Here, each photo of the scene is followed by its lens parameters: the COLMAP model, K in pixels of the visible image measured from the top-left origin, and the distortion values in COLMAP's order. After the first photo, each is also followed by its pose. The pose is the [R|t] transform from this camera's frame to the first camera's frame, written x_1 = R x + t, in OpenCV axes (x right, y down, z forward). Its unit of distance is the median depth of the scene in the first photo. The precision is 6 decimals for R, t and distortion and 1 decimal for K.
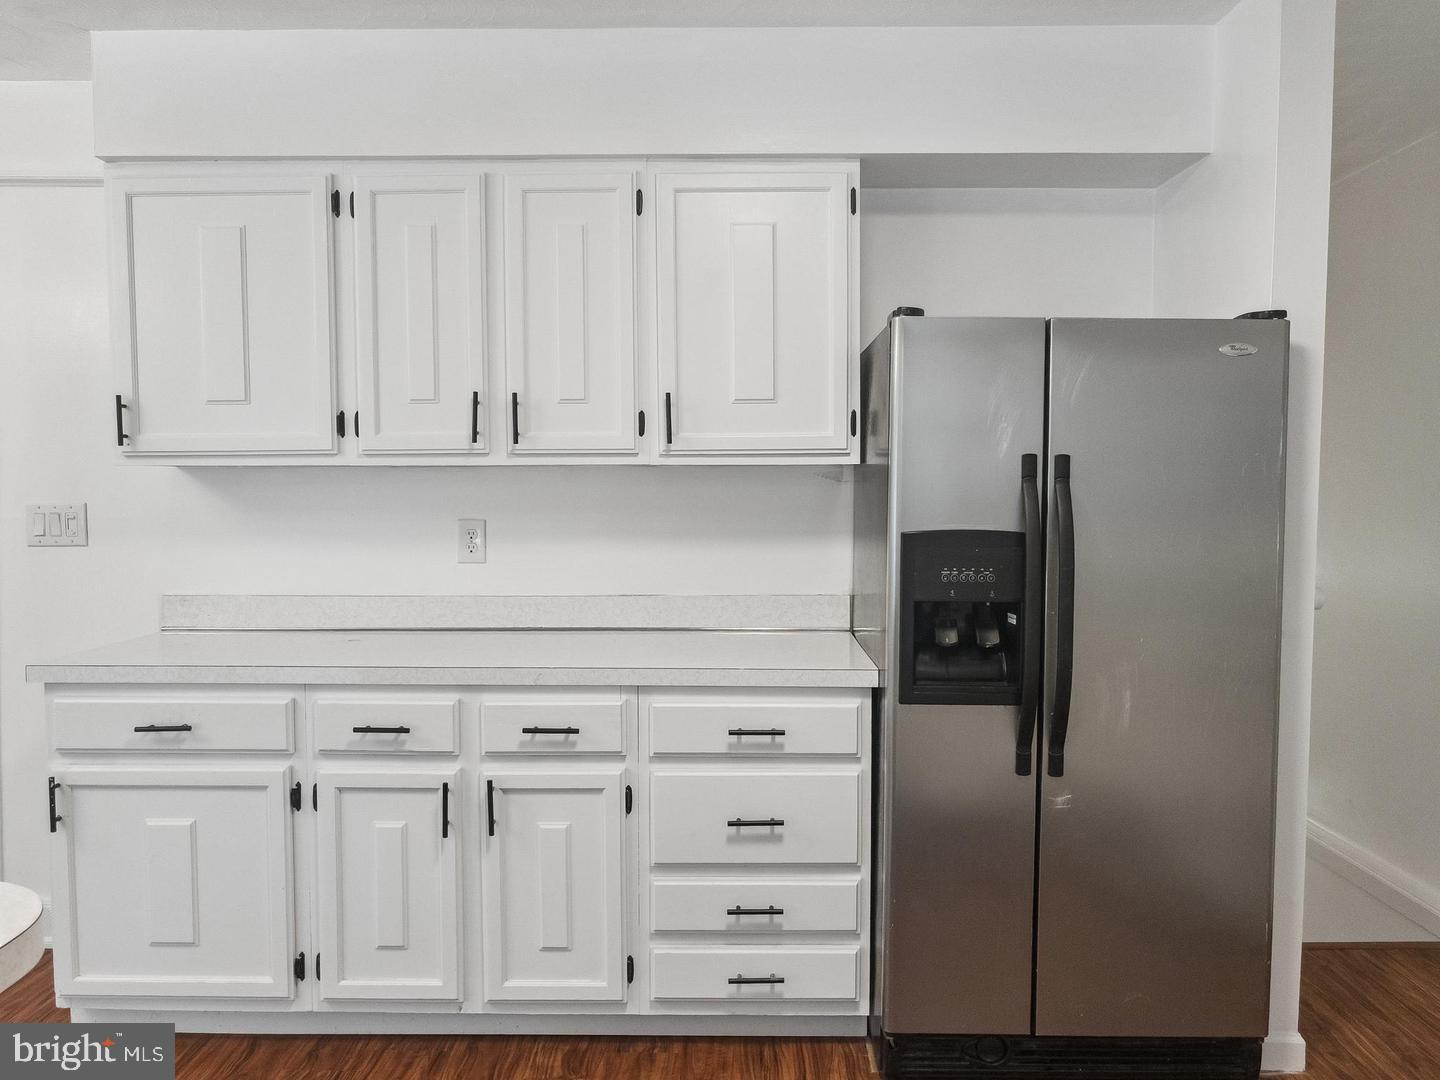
lens RADIAL K [[1144.7, 0, 720.2], [0, 1144.7, 543.5], [0, 0, 1]] dist [-0.011556, 0.016079]
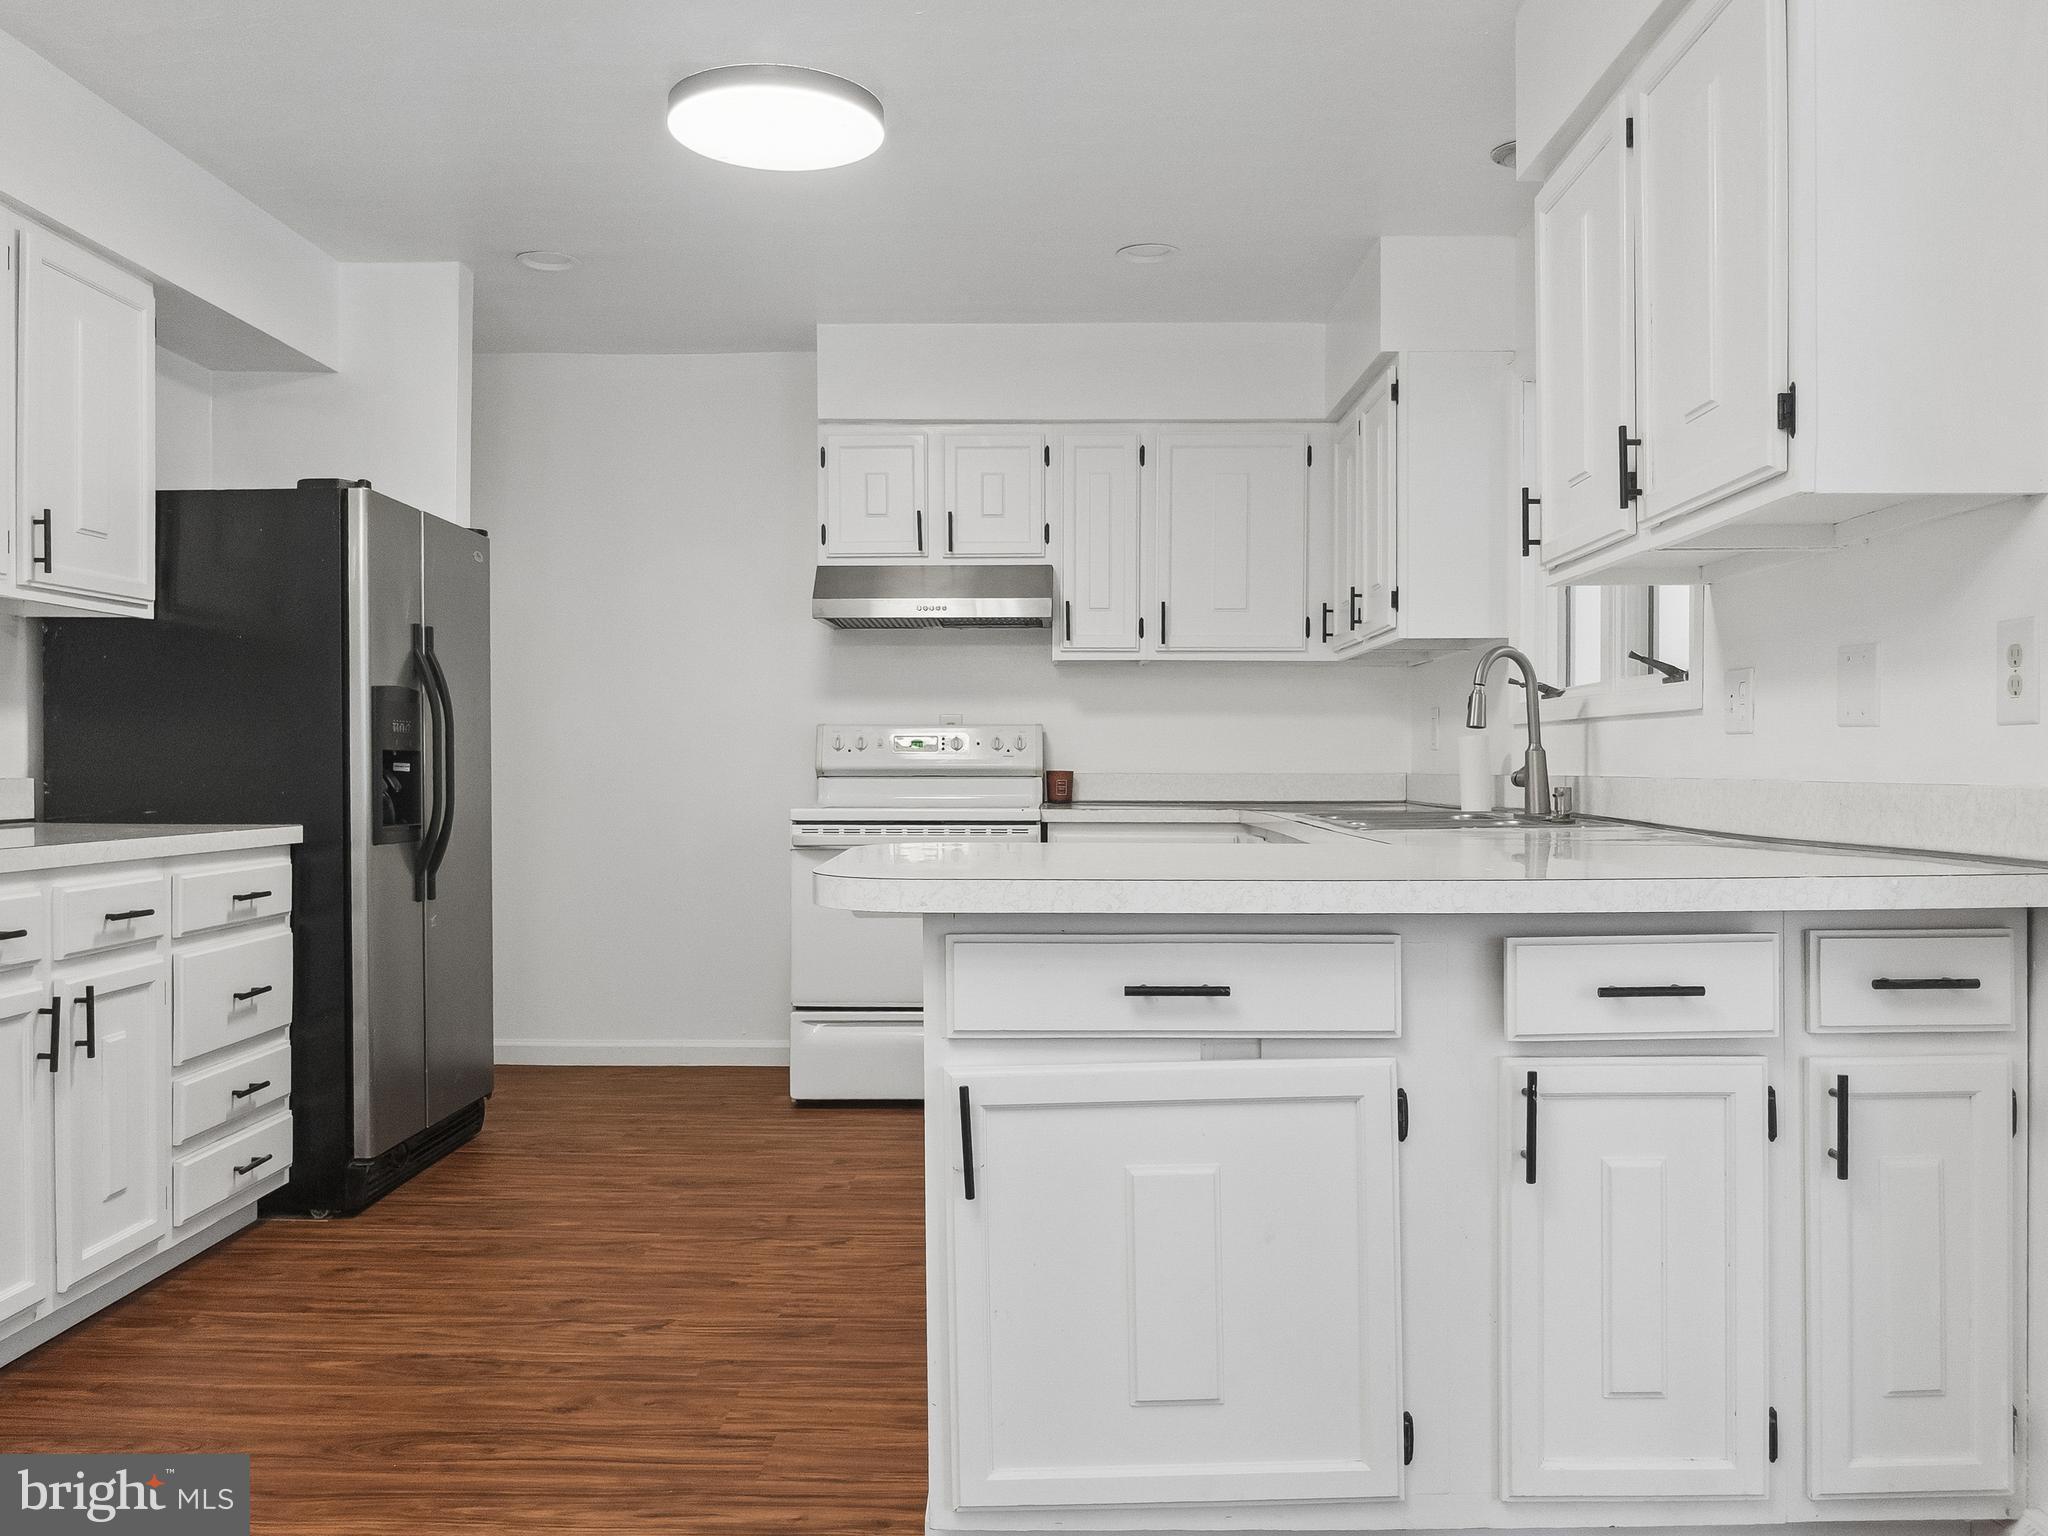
lens RADIAL K [[1628.0, 0, 1024.5], [0, 1628.0, 764.7], [0, 0, 1]] dist [-0.011556, 0.016079]
pose [[0.015587, -0.004897, 0.999867, -1.264738], [0.048457, 0.998817, 0.004136, 0.081280], [-0.998704, 0.048386, 0.015806, 0.333263]]
